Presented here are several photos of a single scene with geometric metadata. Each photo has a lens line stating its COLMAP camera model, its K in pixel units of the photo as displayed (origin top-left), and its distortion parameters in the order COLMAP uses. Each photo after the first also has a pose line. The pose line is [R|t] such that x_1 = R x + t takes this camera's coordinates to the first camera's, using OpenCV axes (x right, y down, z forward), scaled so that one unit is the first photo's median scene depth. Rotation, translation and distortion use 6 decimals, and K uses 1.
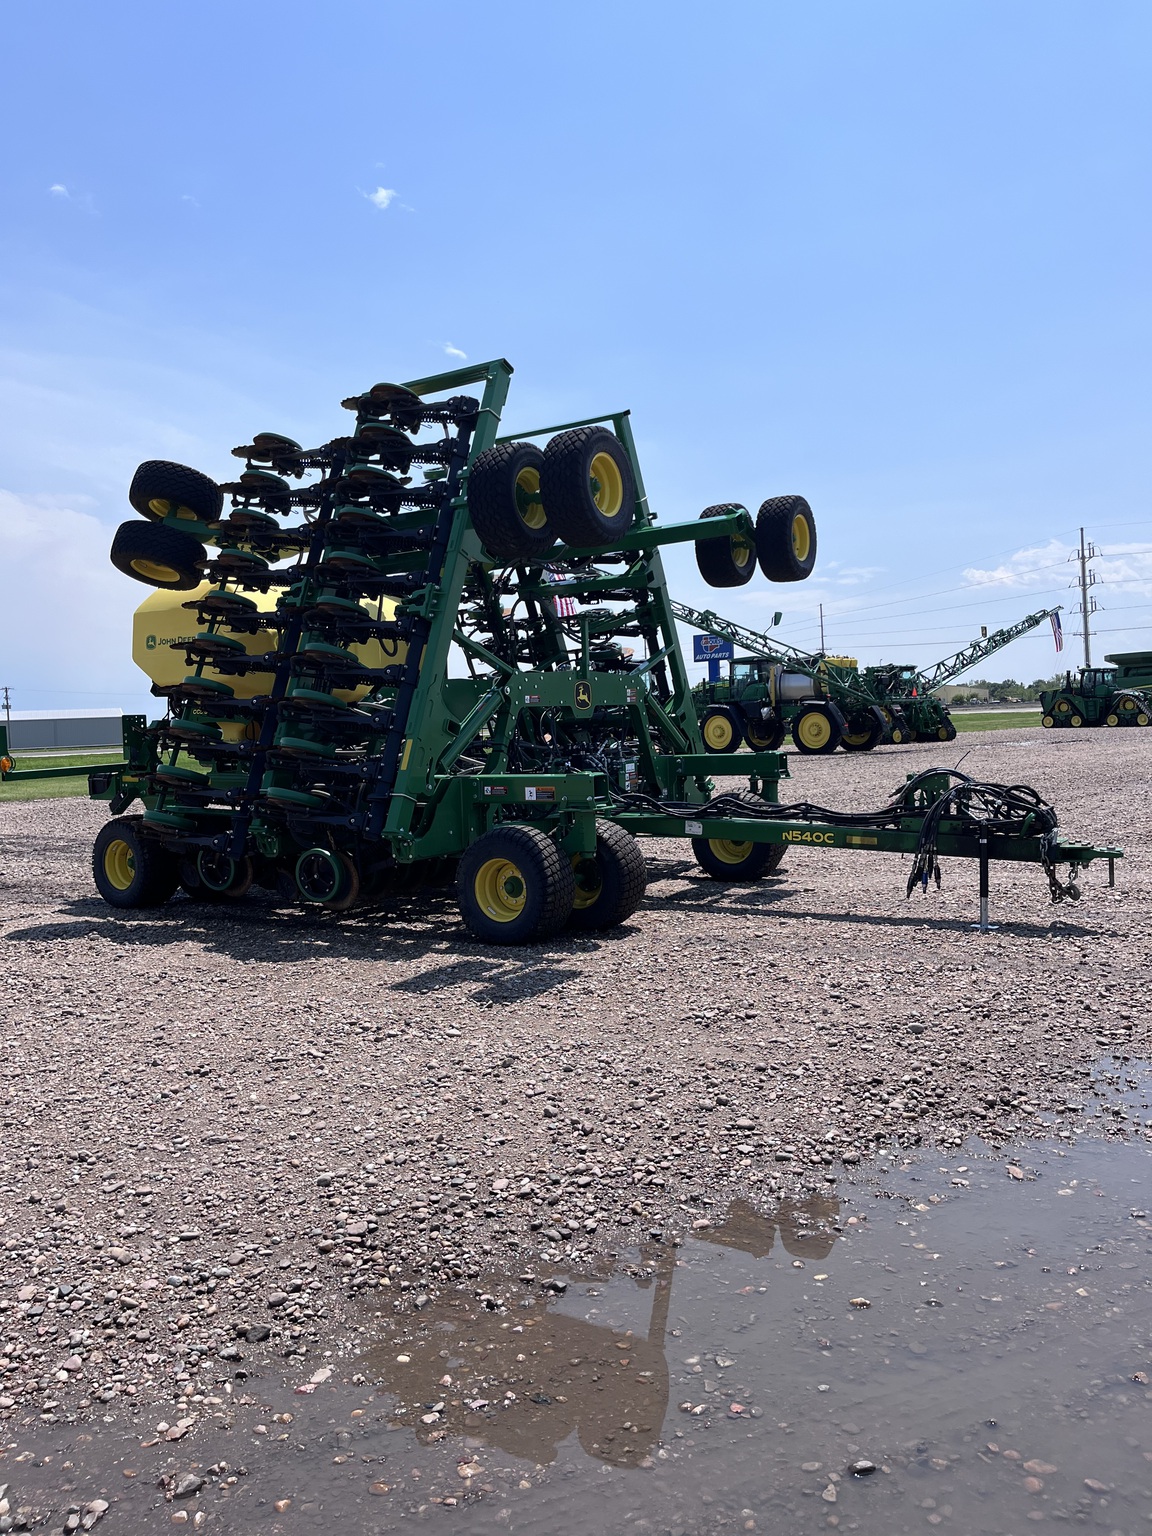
lens RADIAL K [[1187.5, 0, 576.0], [0, 1187.5, 768.0], [0, 0, 1]] dist [0.070053, -0.088009]
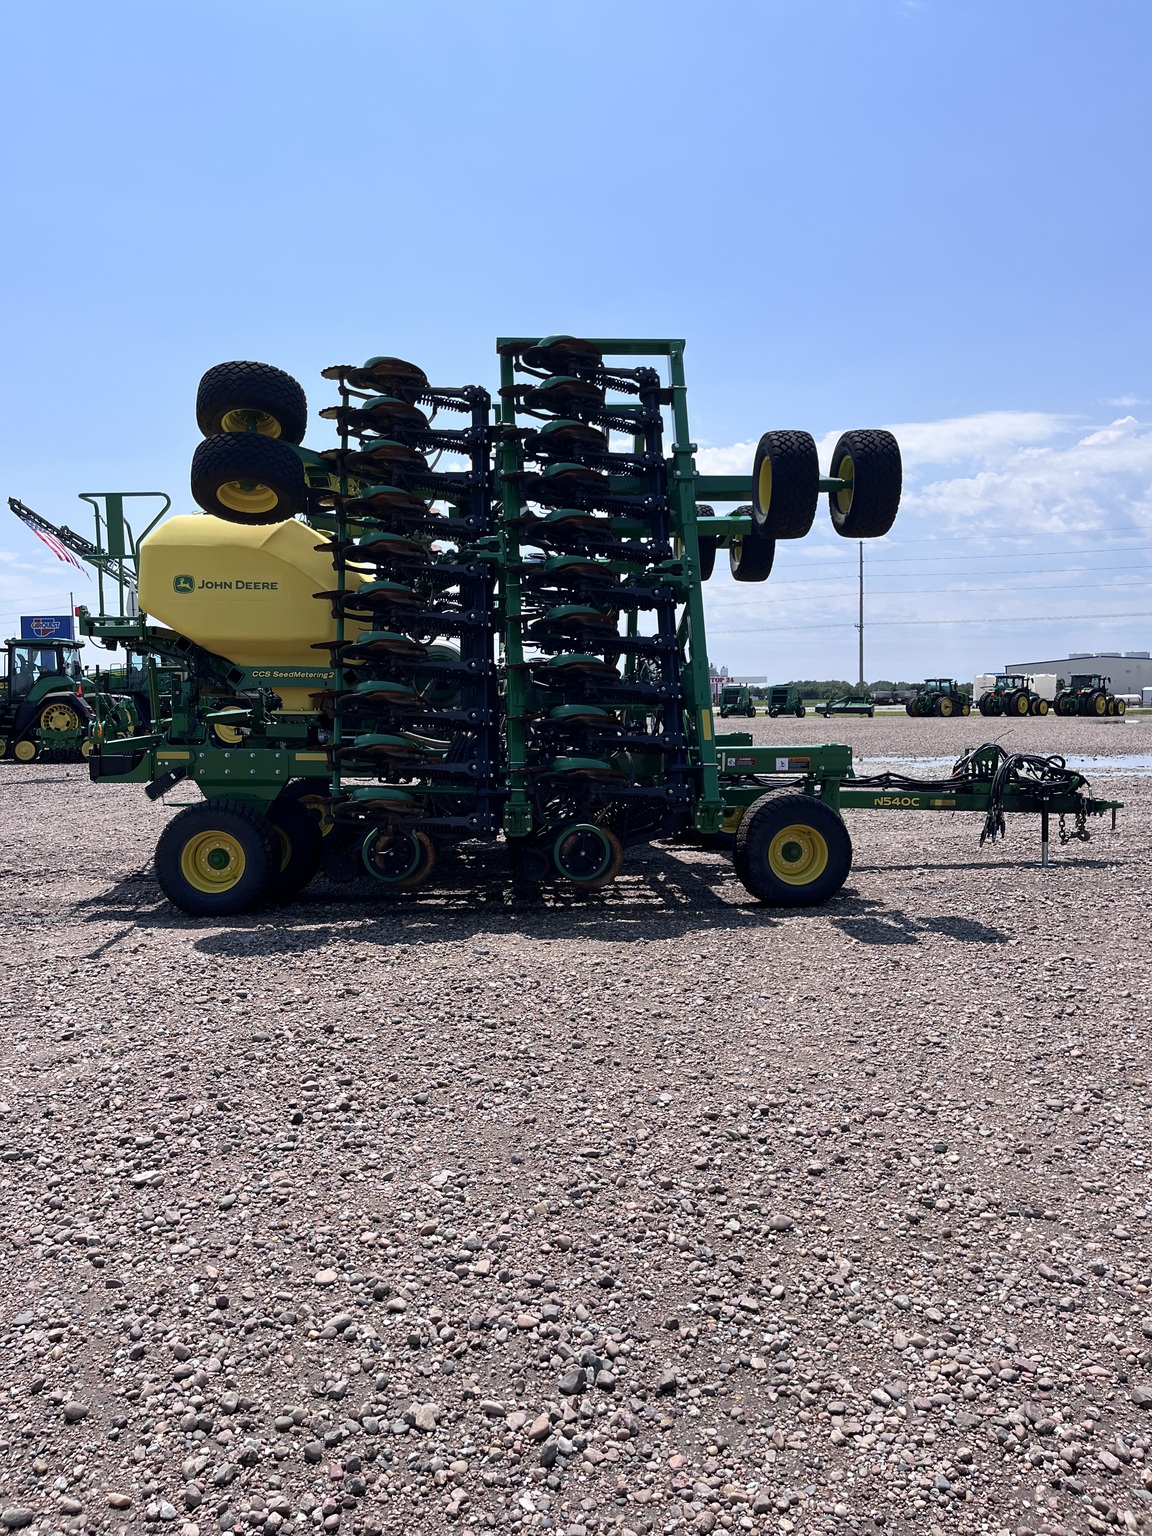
lens RADIAL K [[1187.5, 0, 576.0], [0, 1187.5, 768.0], [0, 0, 1]] dist [0.070053, -0.088009]
pose [[0.796234, -0.004524, 0.604972, -0.780060], [0.005477, 0.999985, 0.000270, 0.023010], [-0.604964, 0.003098, 0.796246, 0.258026]]
